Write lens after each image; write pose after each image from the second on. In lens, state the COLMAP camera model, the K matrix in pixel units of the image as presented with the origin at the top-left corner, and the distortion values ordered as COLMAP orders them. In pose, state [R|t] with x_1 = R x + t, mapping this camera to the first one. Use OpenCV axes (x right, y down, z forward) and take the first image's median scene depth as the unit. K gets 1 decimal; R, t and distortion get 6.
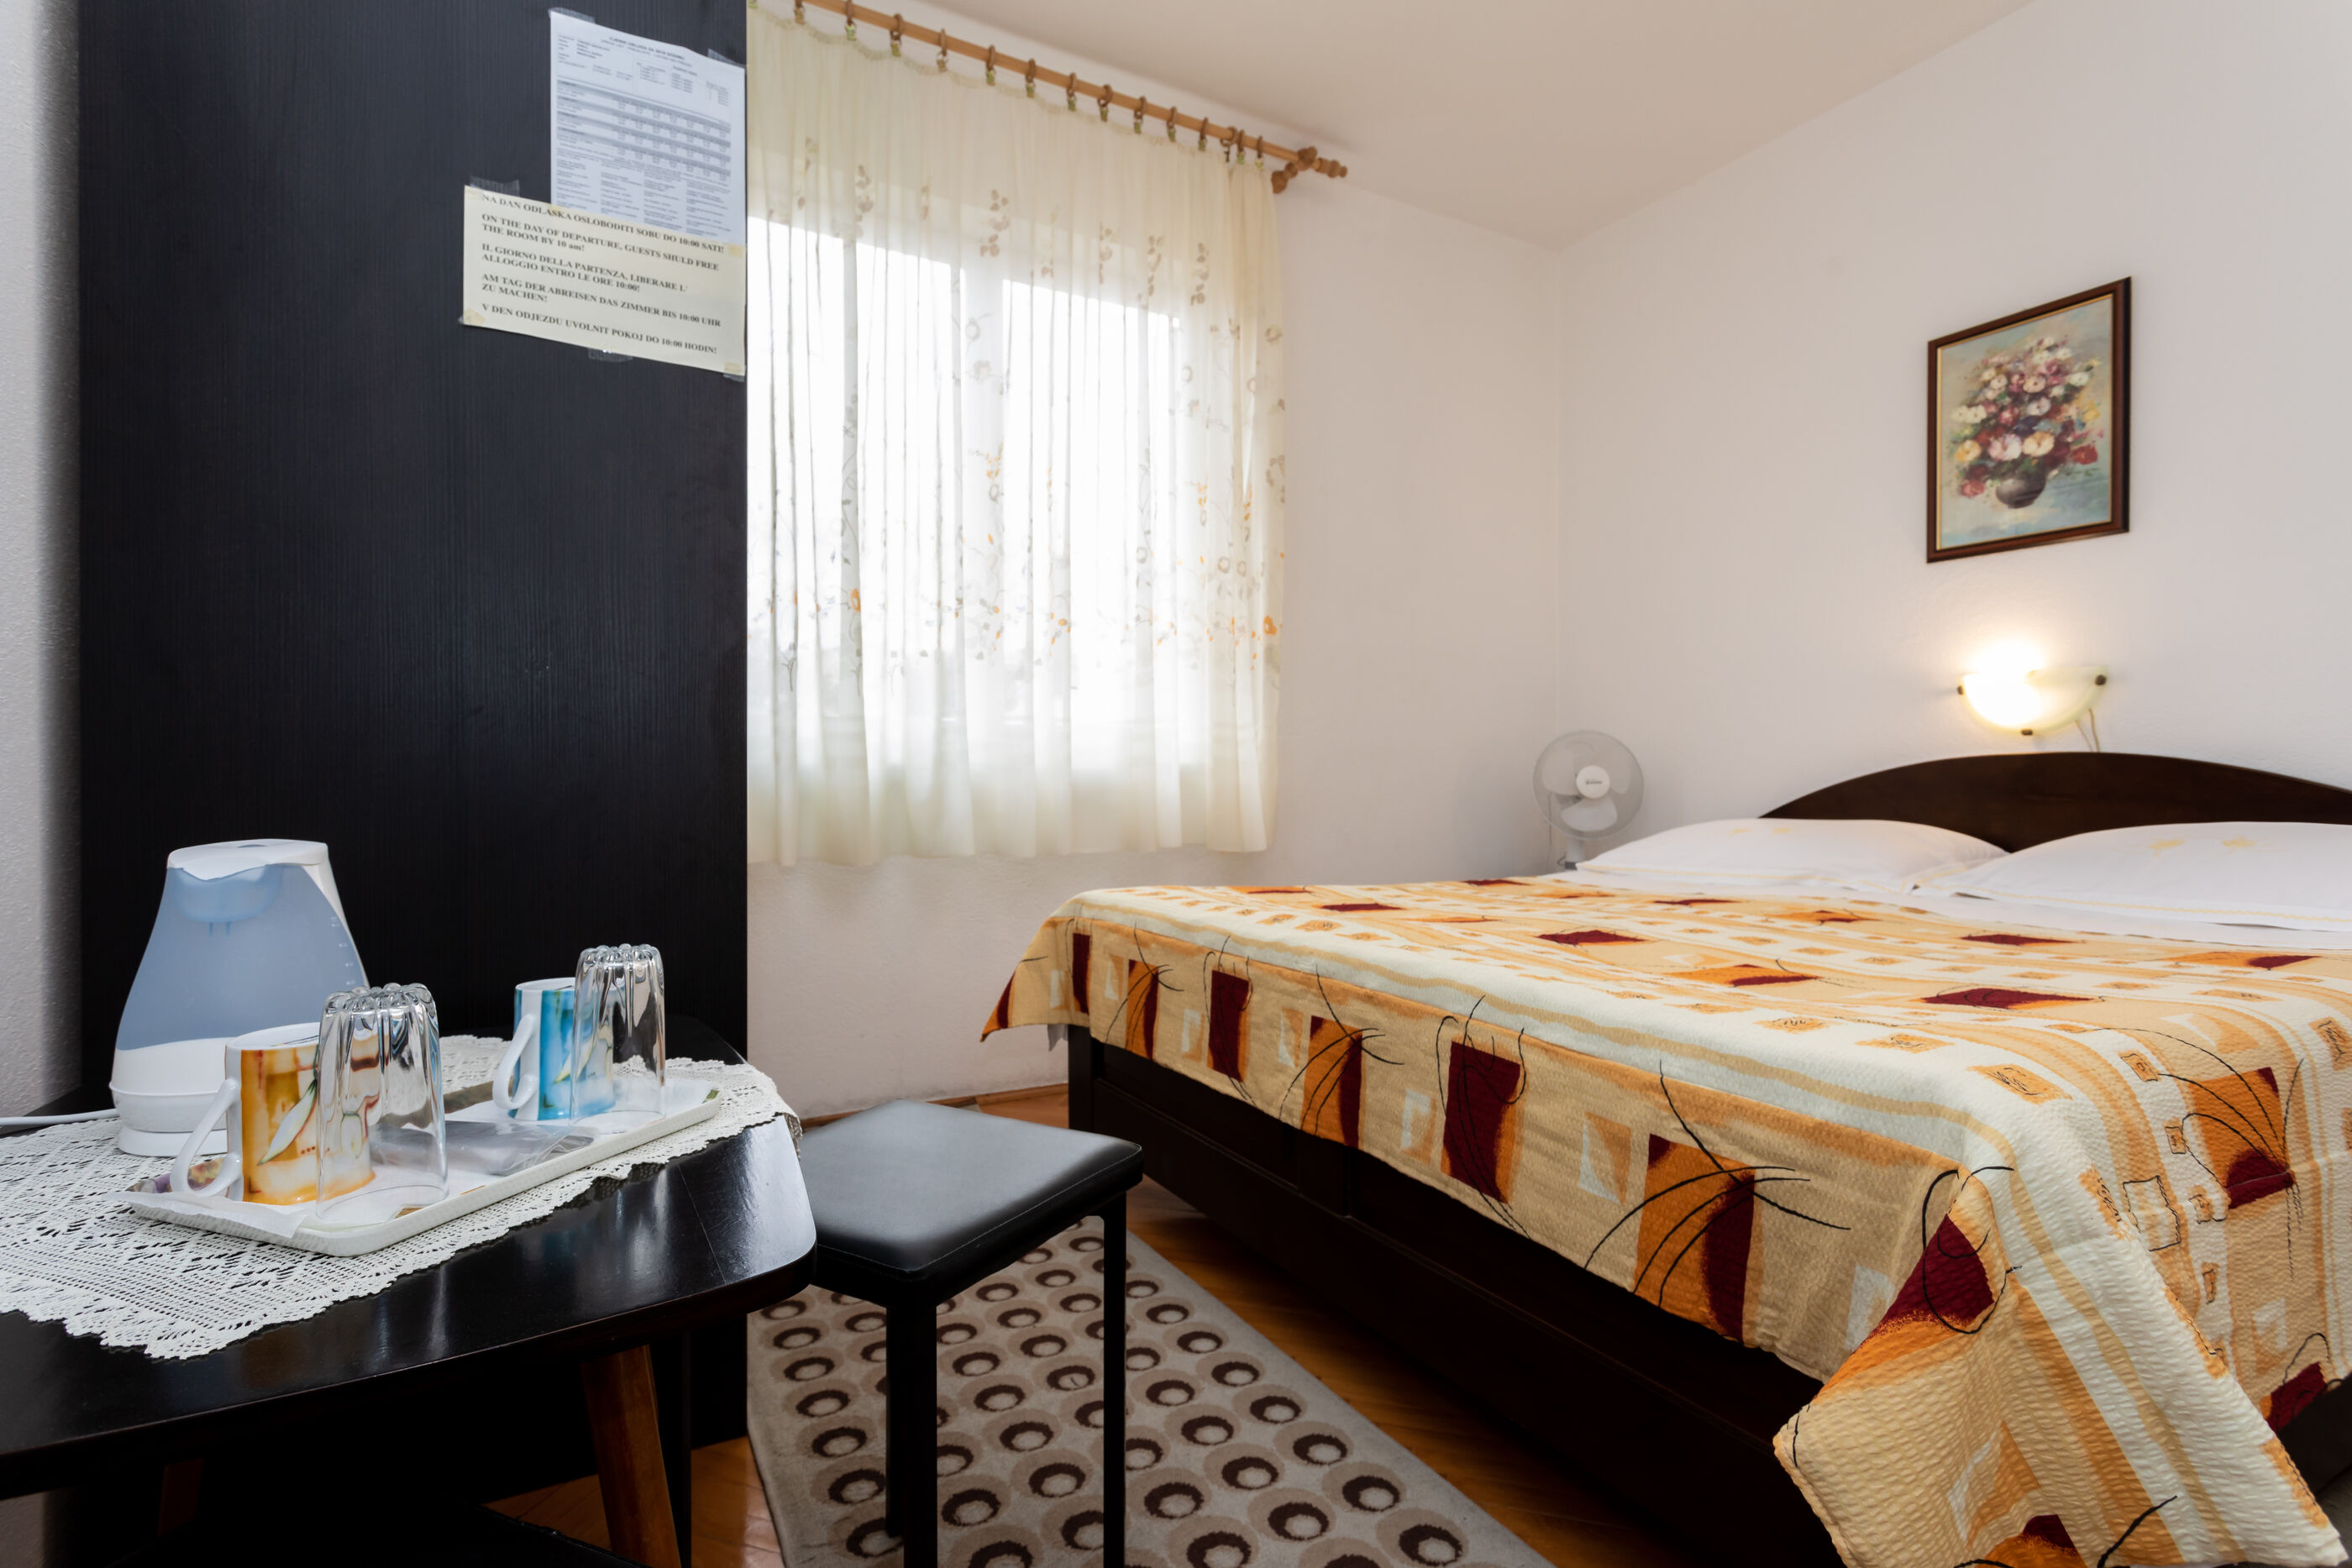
lens RADIAL K [[1100.0, 0, 1164.2], [0, 1100.0, 790.7], [0, 0, 1]] dist [0.002906, -0.000507]
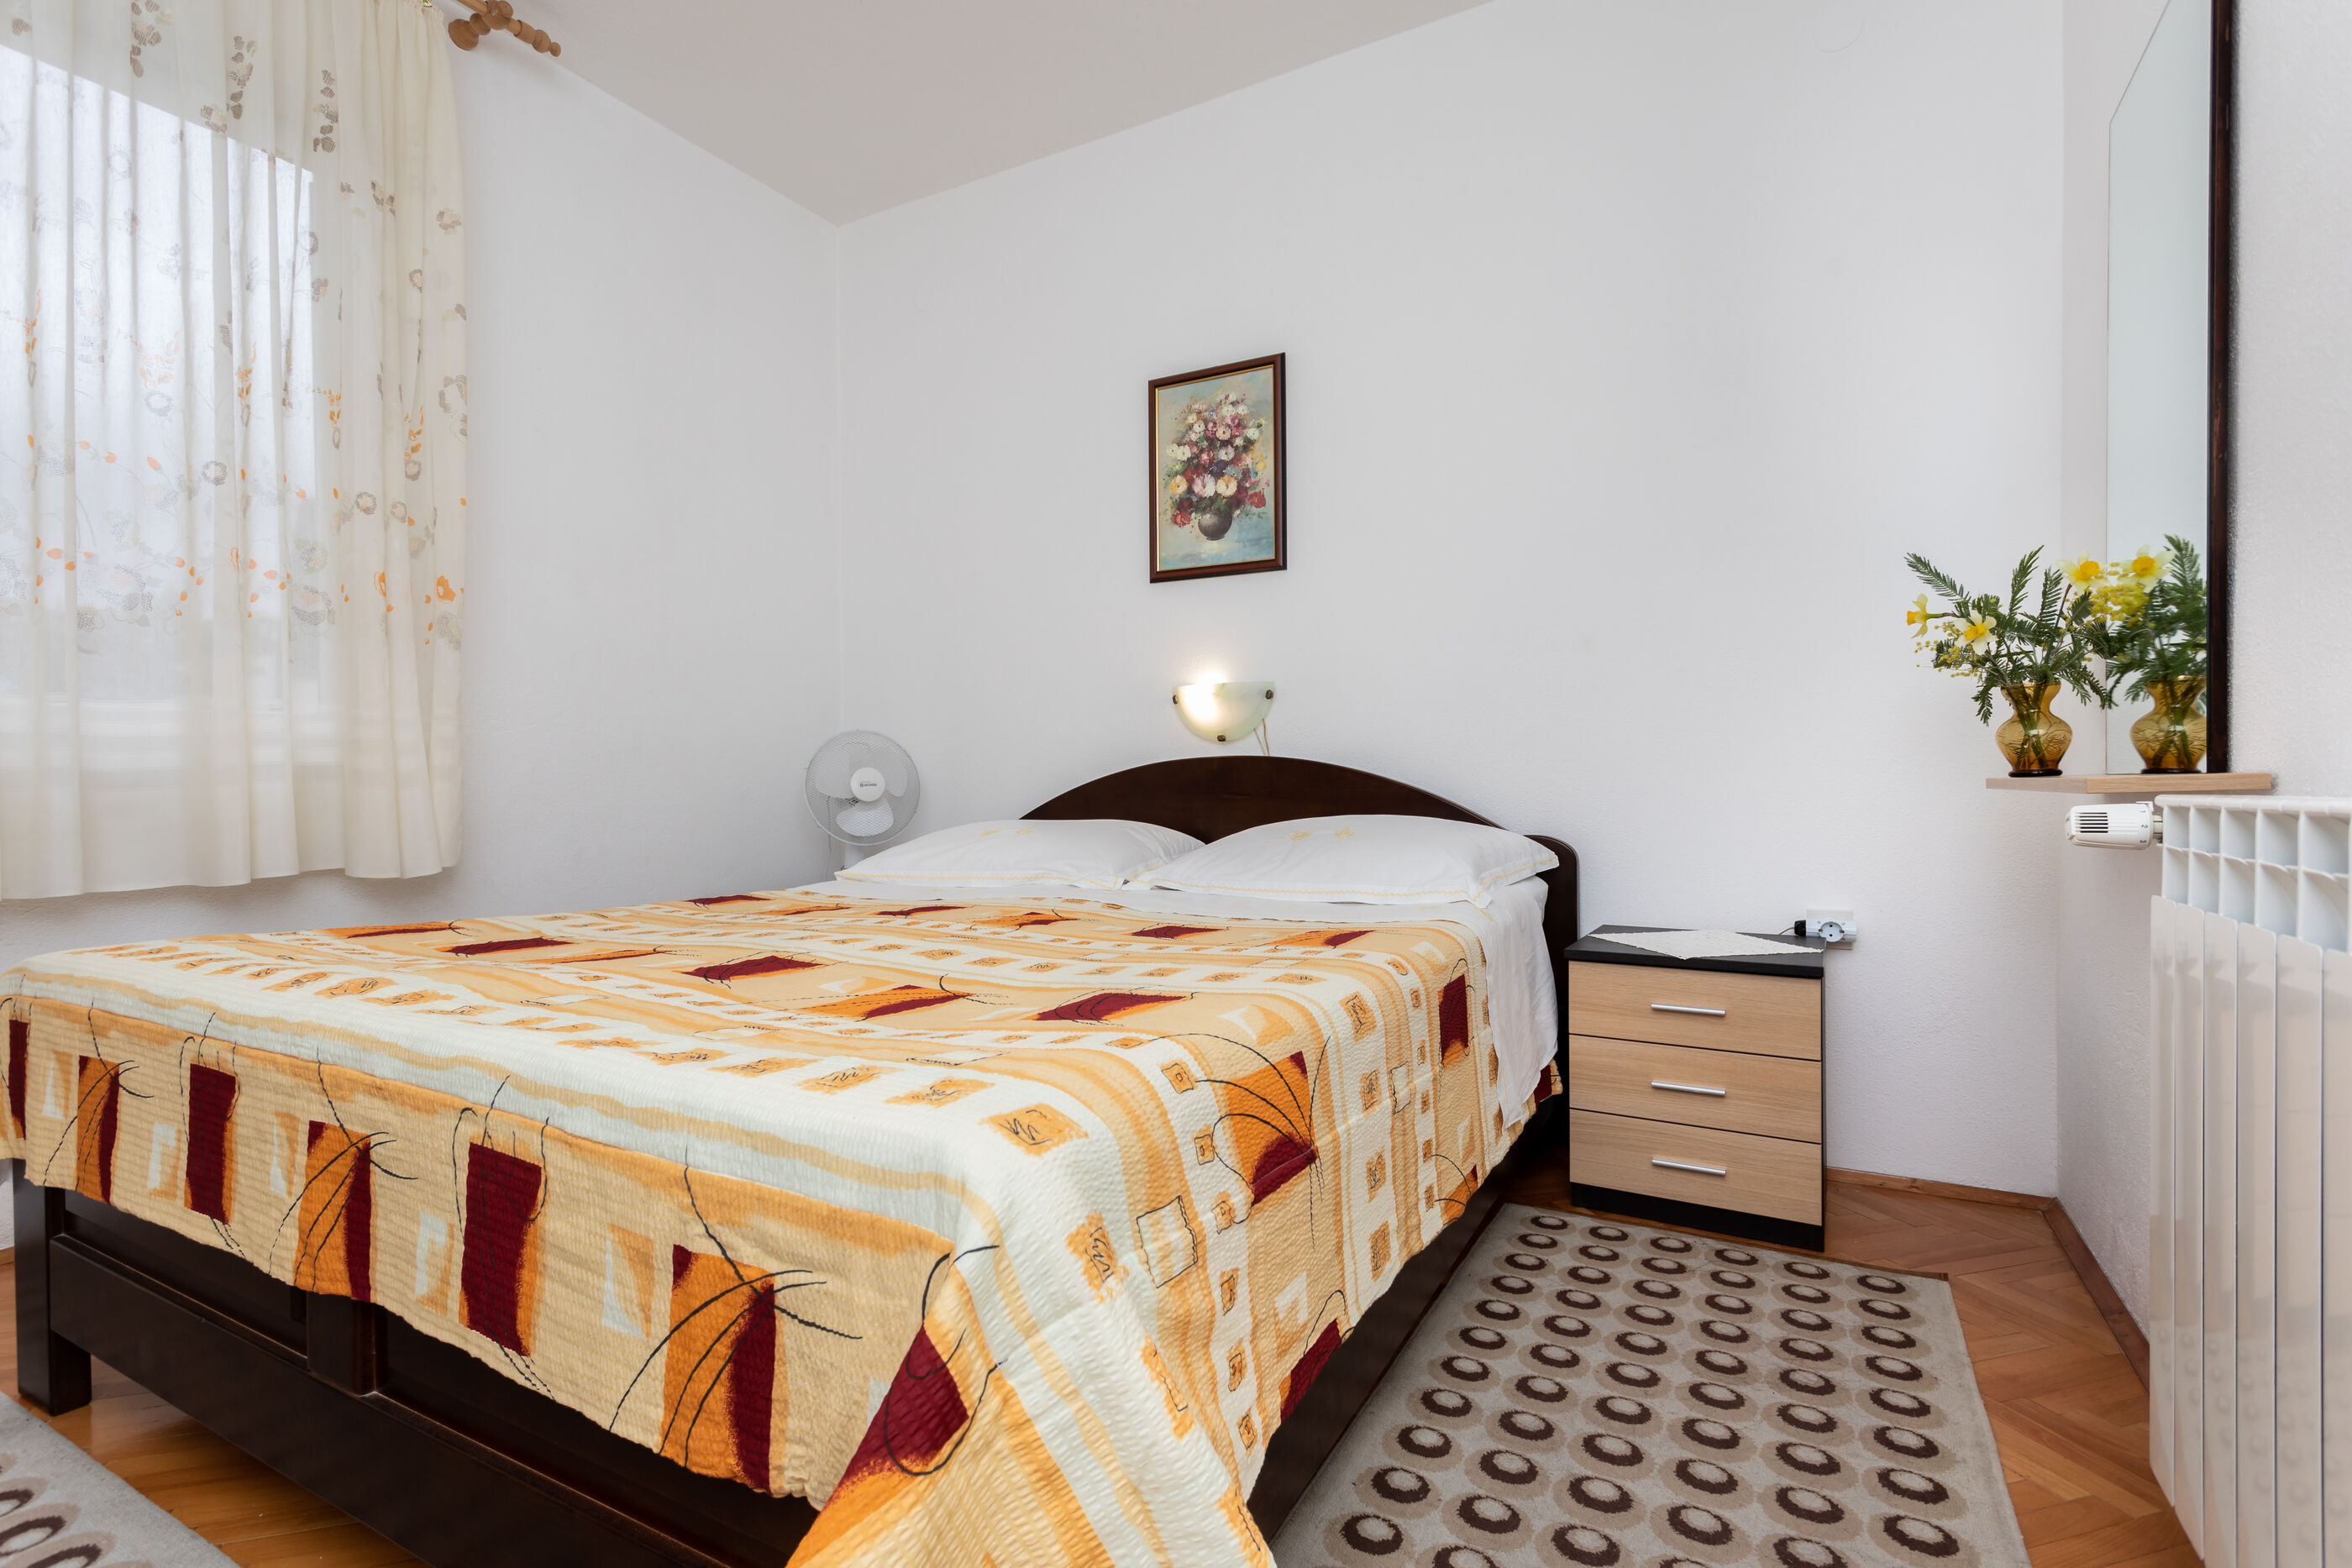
lens RADIAL K [[1104.2, 0, 1164.5], [0, 1104.2, 792.6], [0, 0, 1]] dist [0.000758, 0.000988]
pose [[0.848883, -0.009208, 0.528501, 0.252008], [0.009395, 0.999953, 0.002332, -0.001560], [-0.528498, 0.002985, 0.848930, 0.125532]]
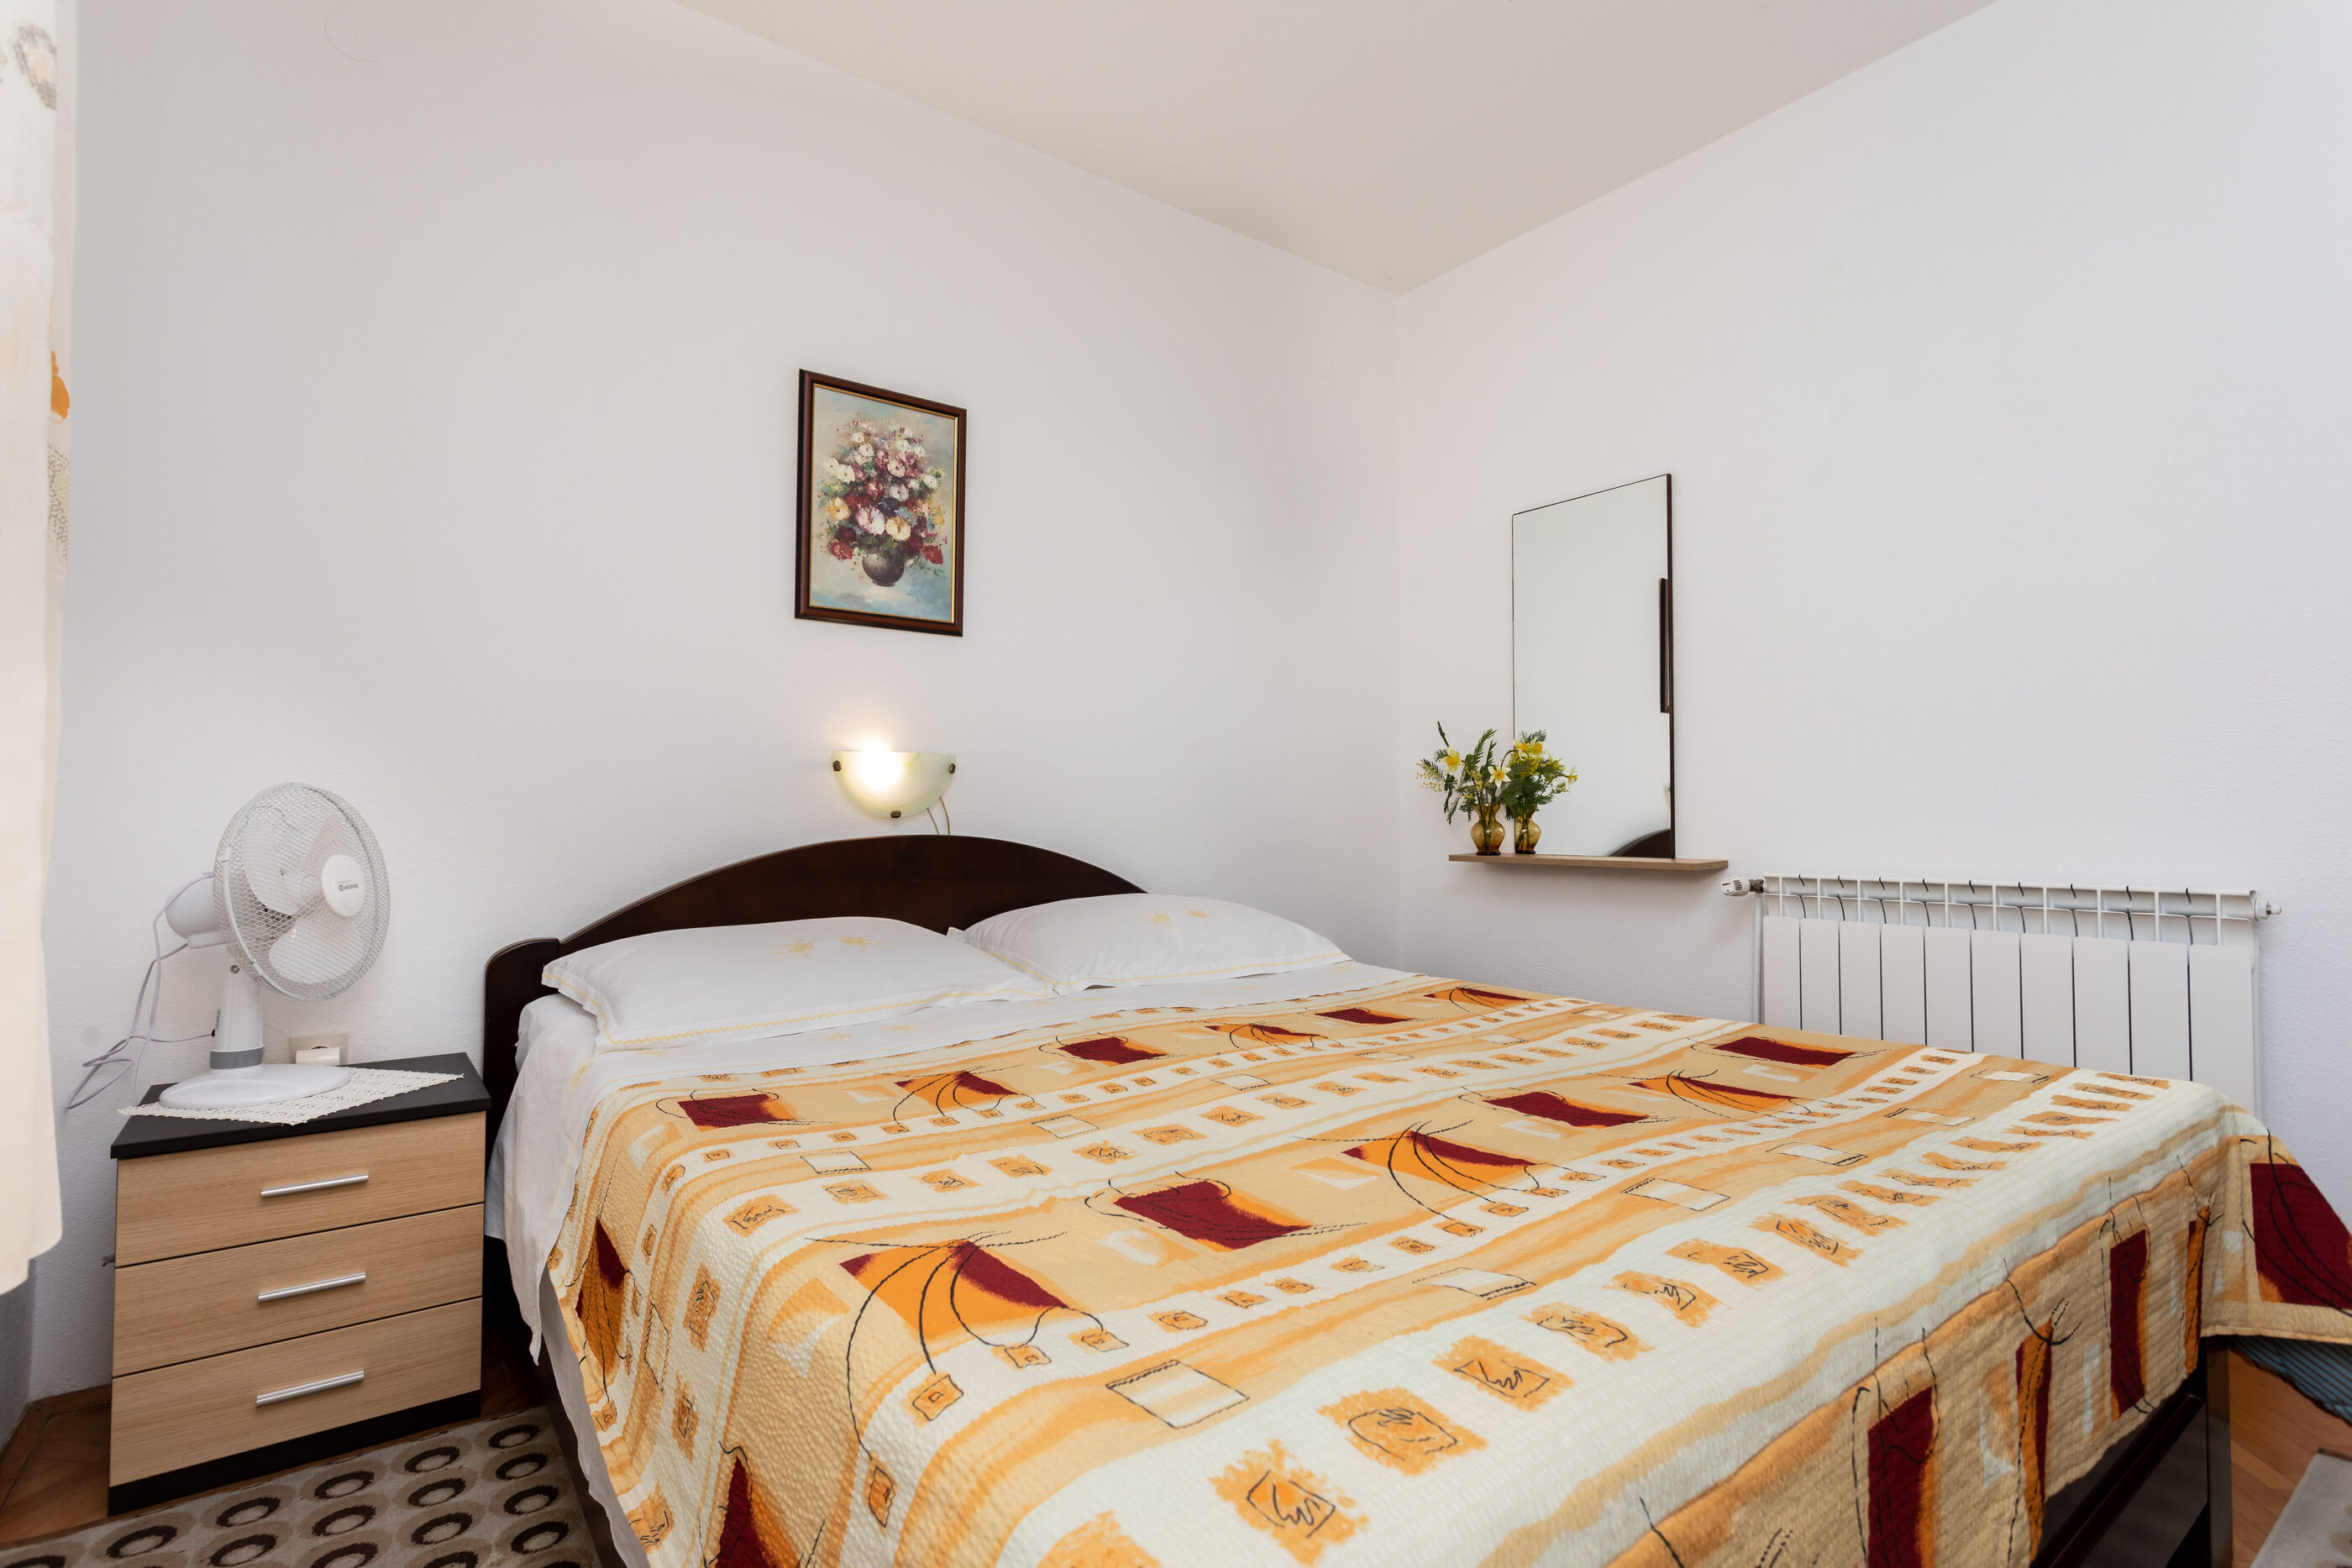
lens RADIAL K [[1110.7, 0, 1164.2], [0, 1110.7, 777.6], [0, 0, 1]] dist [0.002153, 0.002741]
pose [[-0.128127, 0.036041, 0.991103, -0.446193], [0.005914, 0.999349, -0.035577, -0.094526], [-0.991740, 0.001303, -0.128257, 1.688530]]
